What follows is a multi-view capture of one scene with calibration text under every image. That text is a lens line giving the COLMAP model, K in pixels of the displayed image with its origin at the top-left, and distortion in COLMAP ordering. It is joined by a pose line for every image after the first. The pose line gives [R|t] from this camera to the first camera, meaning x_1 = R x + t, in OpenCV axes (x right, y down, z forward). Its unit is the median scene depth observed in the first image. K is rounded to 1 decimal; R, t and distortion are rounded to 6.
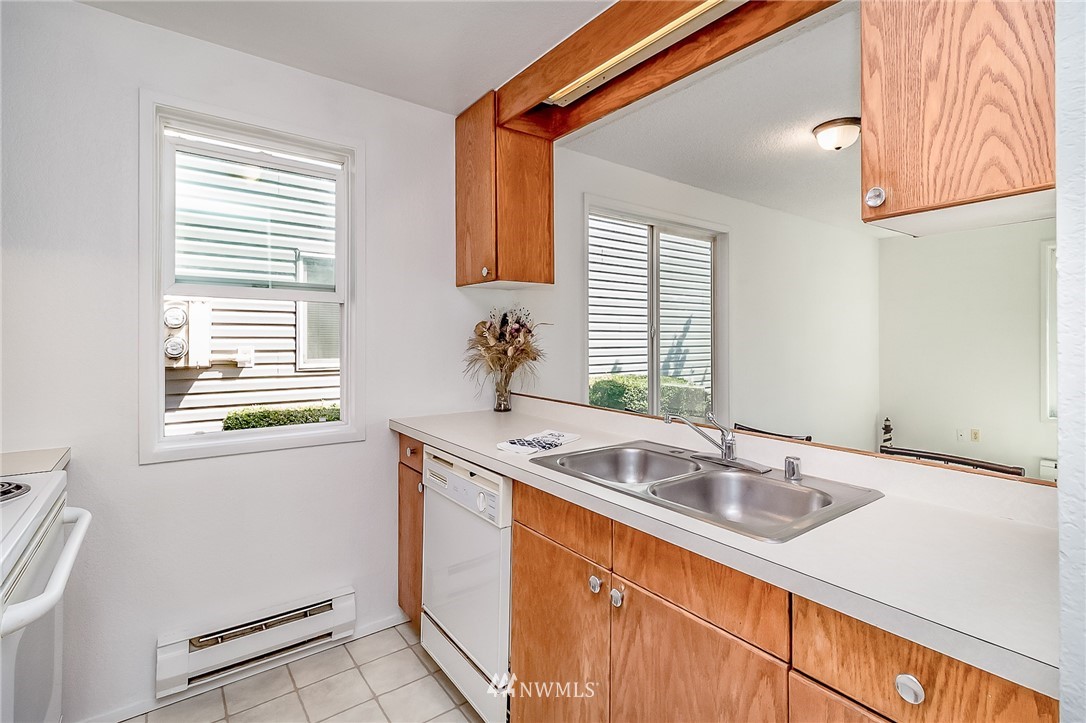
lens RADIAL K [[503.2, 0, 557.9], [0, 503.2, 343.8], [0, 0, 1]] dist [0.017291, -0.003873]
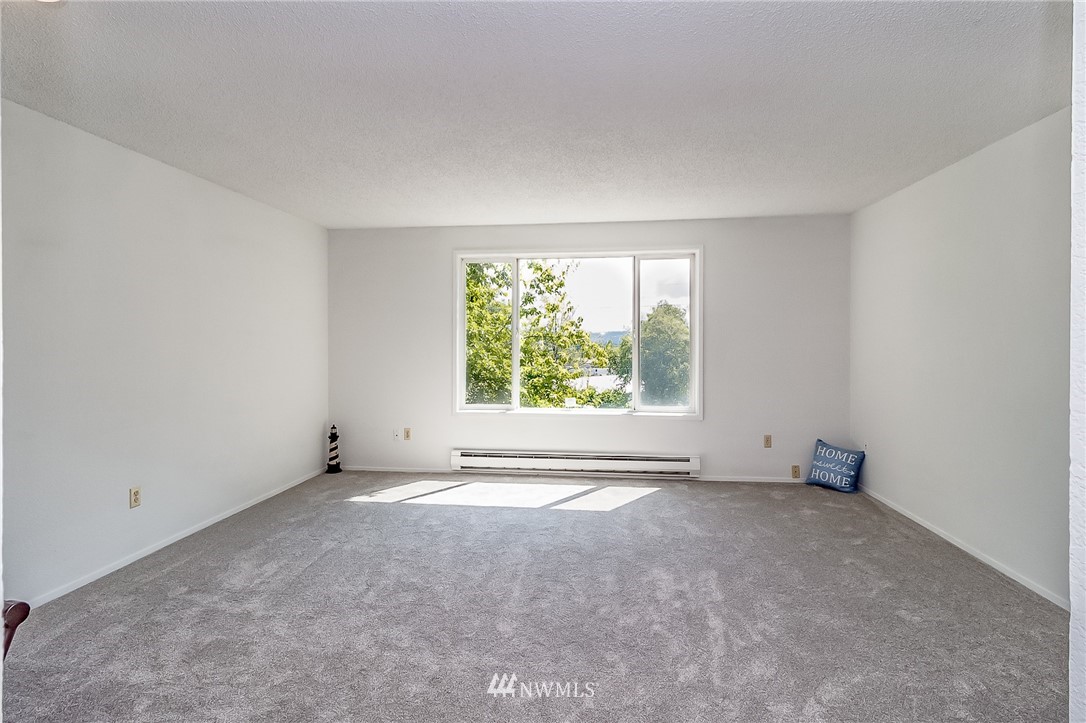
lens RADIAL K [[503.2, 0, 541.2], [0, 503.2, 342.4], [0, 0, 1]] dist [0.017291, -0.003873]
pose [[0.699532, -0.001370, 0.714600, 0.644626], [0.006353, 0.999971, -0.004302, 0.007021], [-0.714573, 0.007549, 0.699520, 0.226587]]
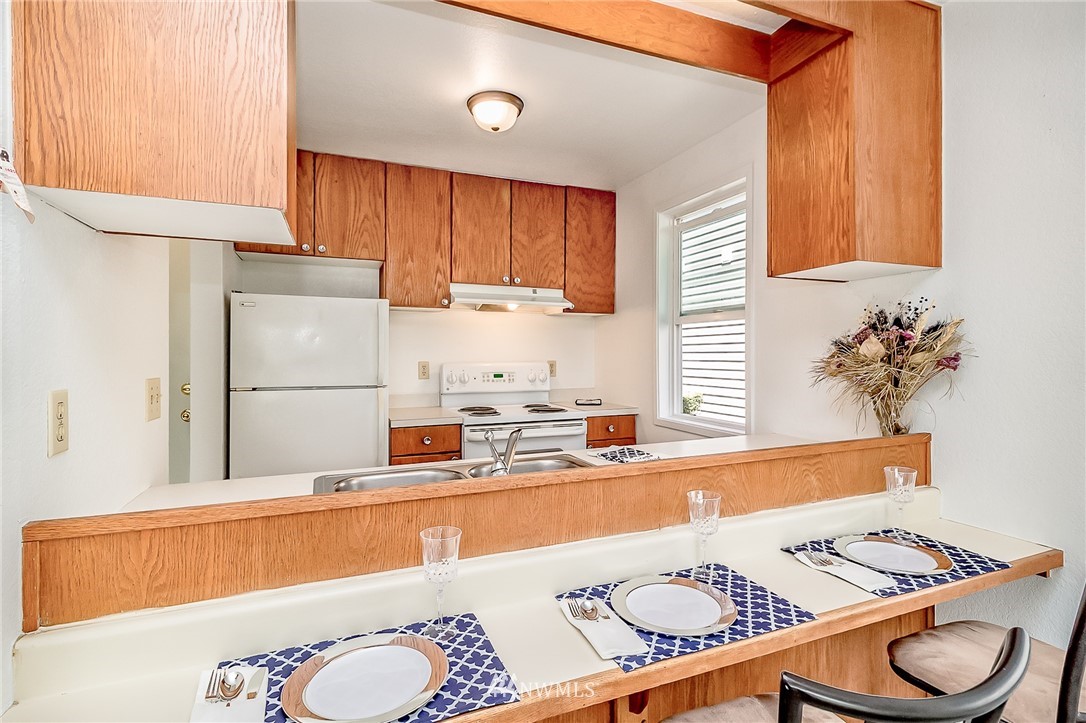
lens RADIAL K [[503.2, 0, 536.6], [0, 503.2, 349.3], [0, 0, 1]] dist [0.017291, -0.003873]
pose [[-0.275728, -0.012473, -0.961155, 0.748239], [-0.005931, 0.999919, -0.011274, 0.000757], [0.961217, 0.002592, -0.275780, 0.863101]]
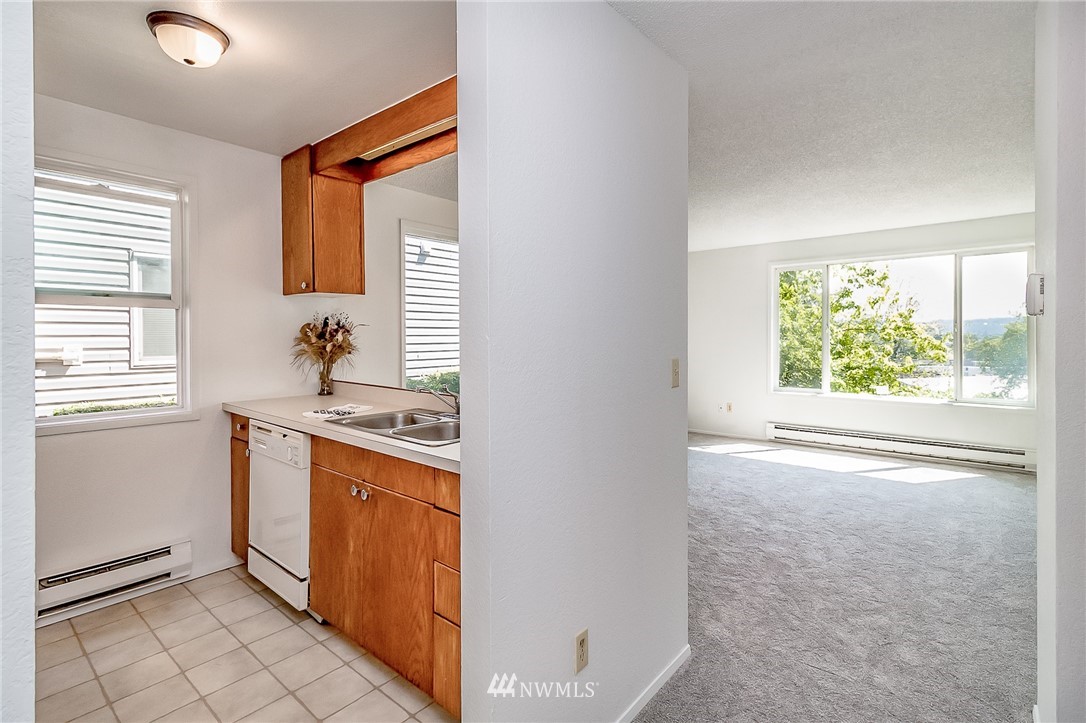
lens RADIAL K [[503.2, 0, 548.0], [0, 503.2, 340.0], [0, 0, 1]] dist [0.017291, -0.003873]
pose [[0.976915, -0.007440, 0.213499, 0.187150], [0.006622, 0.999968, 0.004544, -0.005101], [-0.213525, -0.003026, 0.976933, -0.393965]]
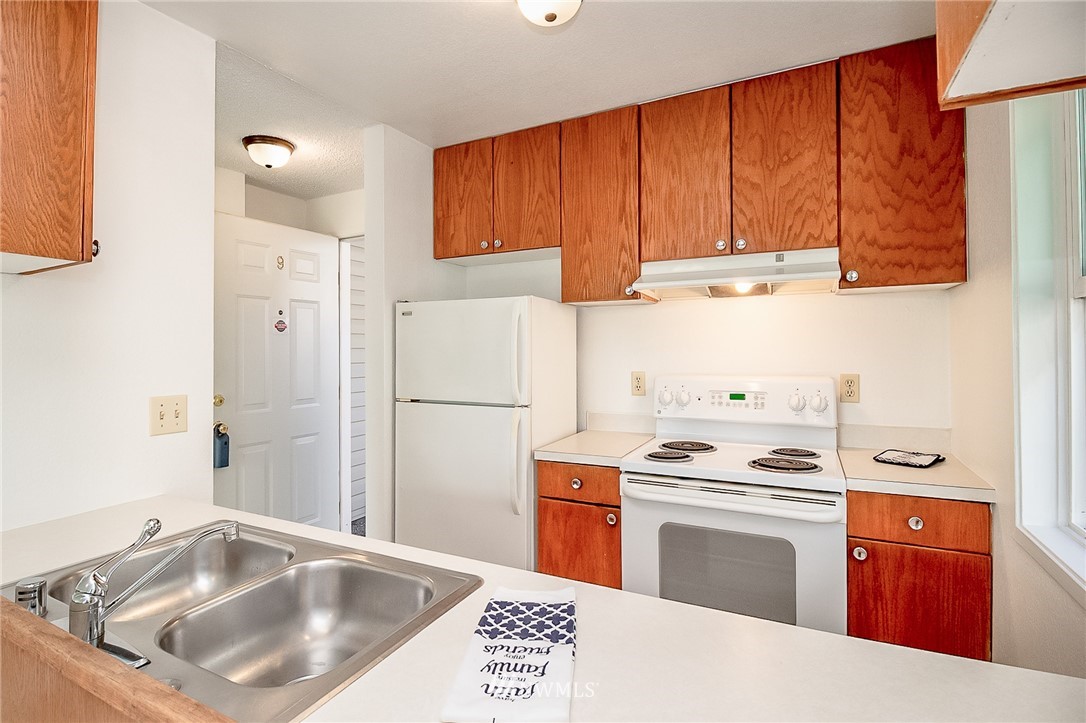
lens RADIAL K [[532.9, 0, 572.9], [0, 532.9, 342.2], [0, 0, 1]] dist [-0.007485, 0.000036]
pose [[-0.902948, -0.000817, -0.429748, 0.058869], [0.002518, 0.999971, -0.007190, -0.033869], [0.429742, -0.007574, -0.902920, 1.122621]]
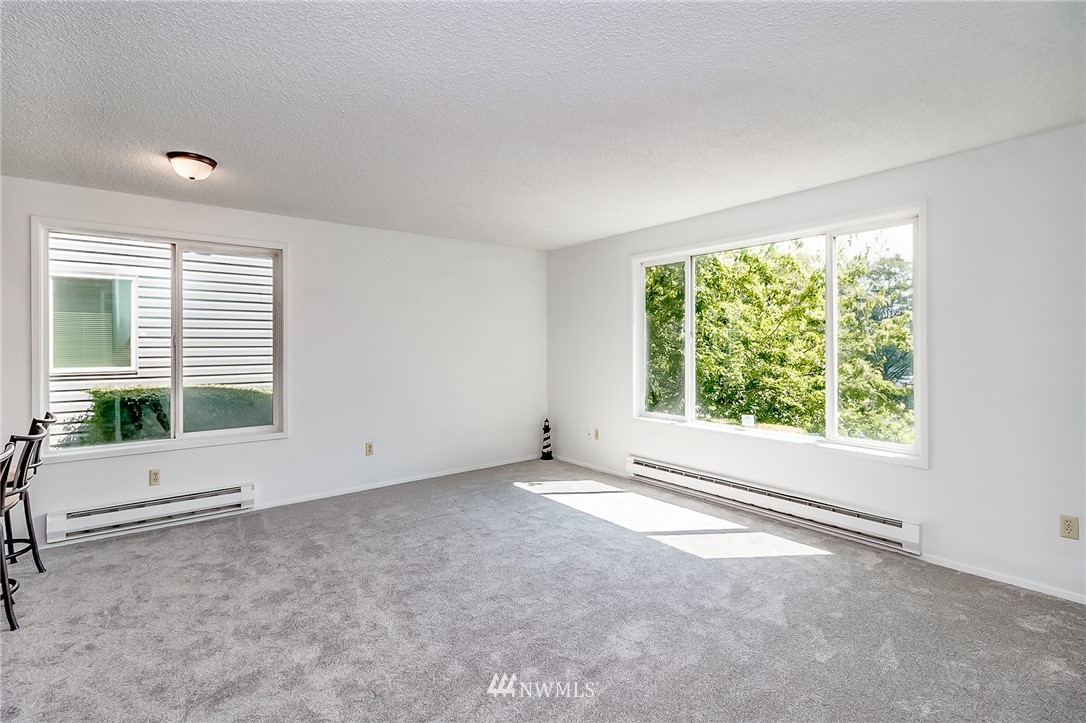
lens RADIAL K [[503.2, 0, 540.4], [0, 503.2, 333.6], [0, 0, 1]] dist [0.017291, -0.003873]
pose [[0.999970, -0.006161, 0.004711, 1.564262], [0.006294, 0.999566, -0.028766, -0.005112], [-0.004531, 0.028795, 0.999575, -0.160901]]
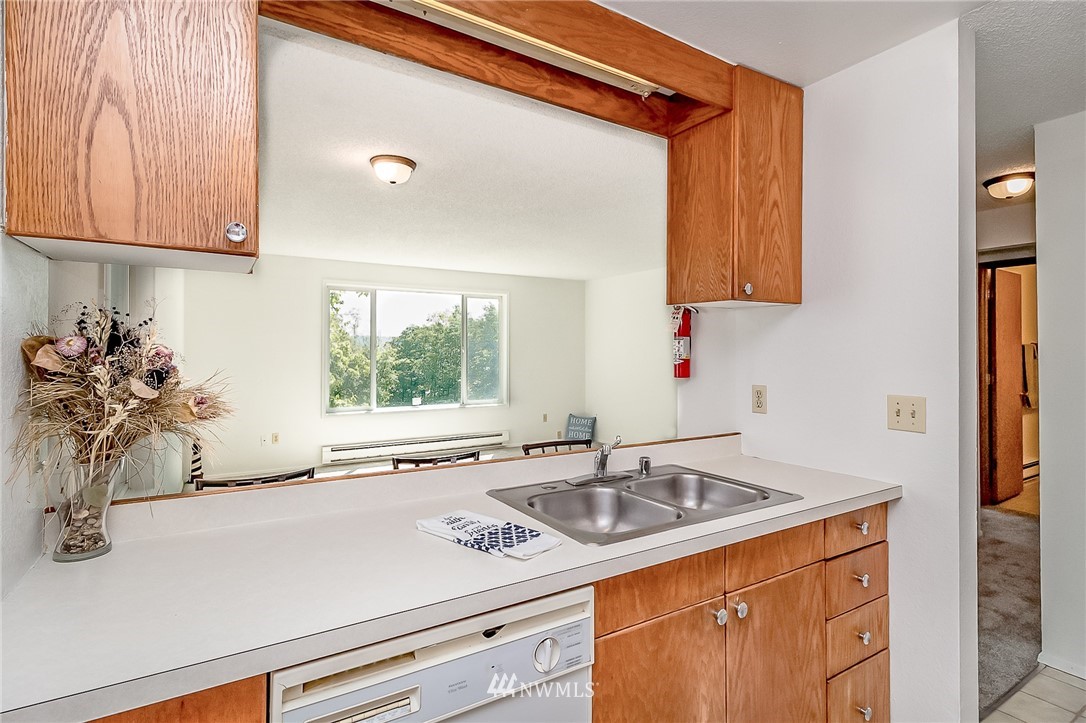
lens RADIAL K [[503.2, 0, 530.5], [0, 503.2, 348.2], [0, 0, 1]] dist [0.017291, -0.003873]
pose [[0.145286, -0.001209, 0.989389, -0.555892], [0.005240, 0.999986, 0.000452, -0.040464], [-0.989376, 0.005119, 0.145290, 0.683401]]
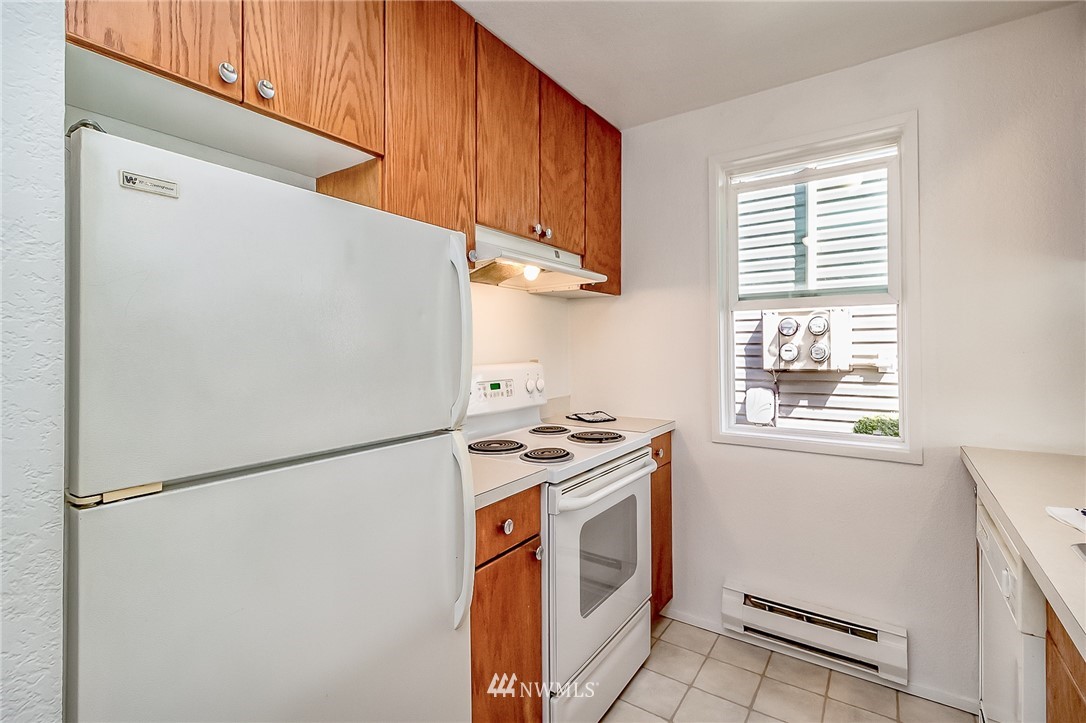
lens RADIAL K [[503.2, 0, 516.9], [0, 503.2, 341.6], [0, 0, 1]] dist [0.017291, -0.003873]
pose [[0.275820, -0.016793, -0.961063, 0.242121], [0.005914, 0.999858, -0.015774, -0.003644], [0.961191, -0.001332, 0.275880, 0.117370]]
